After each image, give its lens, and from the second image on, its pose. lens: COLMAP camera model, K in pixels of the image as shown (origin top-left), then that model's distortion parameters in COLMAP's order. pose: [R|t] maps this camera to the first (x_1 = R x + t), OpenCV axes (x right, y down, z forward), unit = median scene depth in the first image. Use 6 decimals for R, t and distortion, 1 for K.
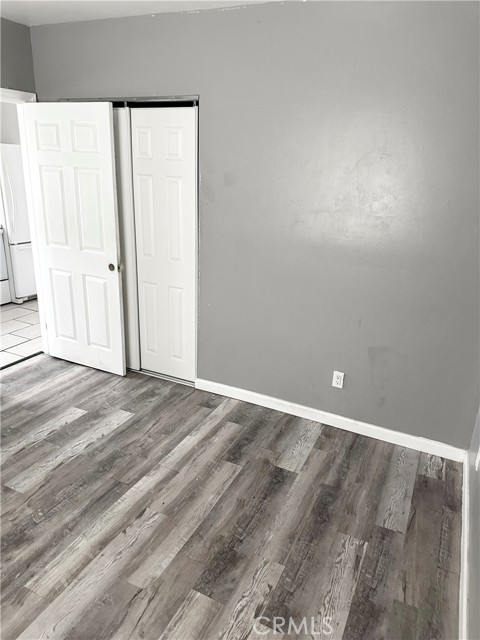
lens RADIAL K [[449.5, 0, 240.0], [0, 449.5, 320.0], [0, 0, 1]] dist [0.054801, -0.072153]
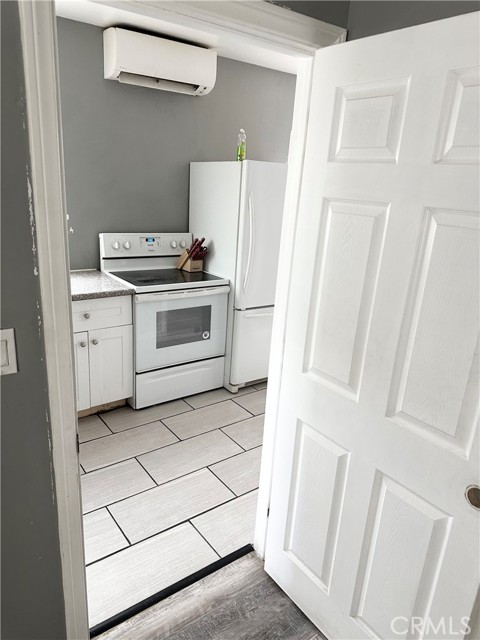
lens RADIAL K [[449.5, 0, 240.0], [0, 449.5, 320.0], [0, 0, 1]] dist [0.054801, -0.072153]
pose [[0.889403, 0.149956, -0.431829, -0.239652], [-0.171814, 0.985059, -0.011803, -0.161820], [0.423607, 0.084692, 0.901878, 0.459081]]
